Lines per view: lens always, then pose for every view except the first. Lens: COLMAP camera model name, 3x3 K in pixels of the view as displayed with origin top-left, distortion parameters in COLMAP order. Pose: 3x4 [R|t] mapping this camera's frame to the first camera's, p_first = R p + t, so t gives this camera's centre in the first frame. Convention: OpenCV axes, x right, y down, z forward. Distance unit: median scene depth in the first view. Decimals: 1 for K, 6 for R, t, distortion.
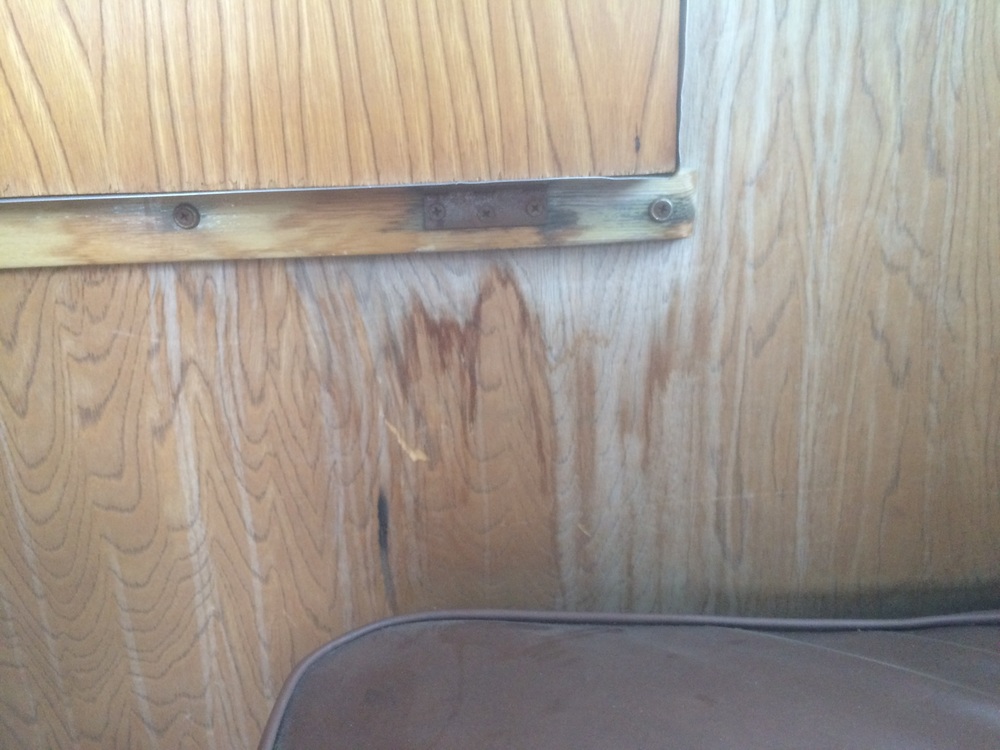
lens RADIAL K [[848.7, 0, 500.0], [0, 848.7, 375.0], [0, 0, 1]] dist [0.089830, -0.133629]
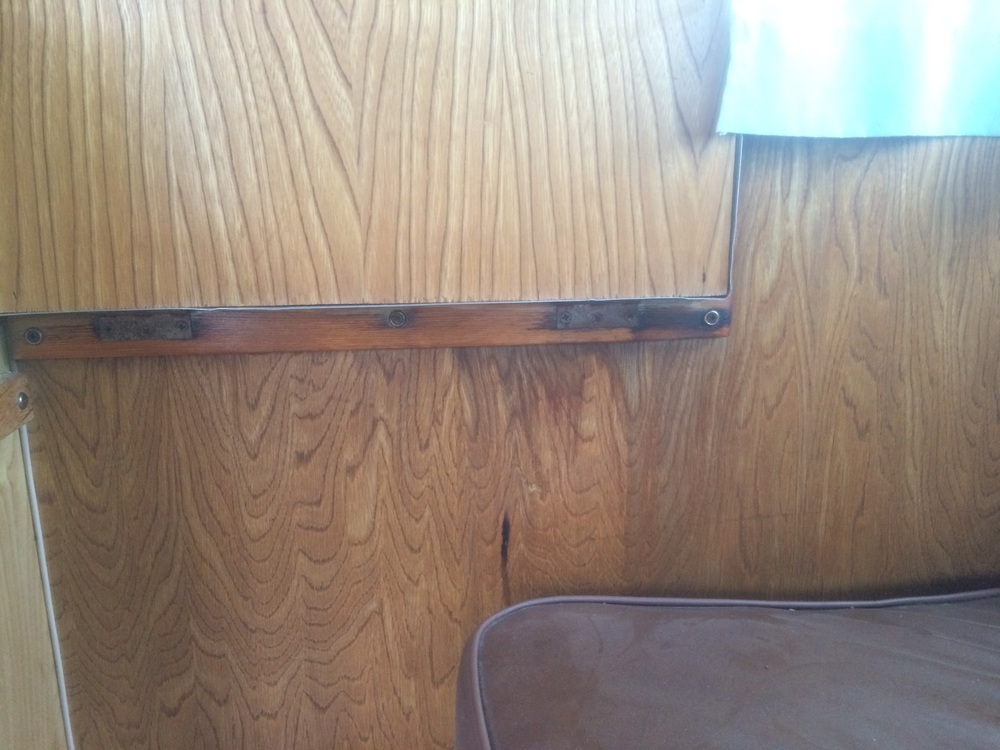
lens RADIAL K [[848.7, 0, 500.0], [0, 848.7, 375.0], [0, 0, 1]] dist [0.089830, -0.133629]
pose [[0.995607, 0.008684, 0.093224, -0.353505], [0.000803, 0.994861, -0.101244, 0.063920], [-0.093625, 0.100874, 0.990484, -0.487722]]
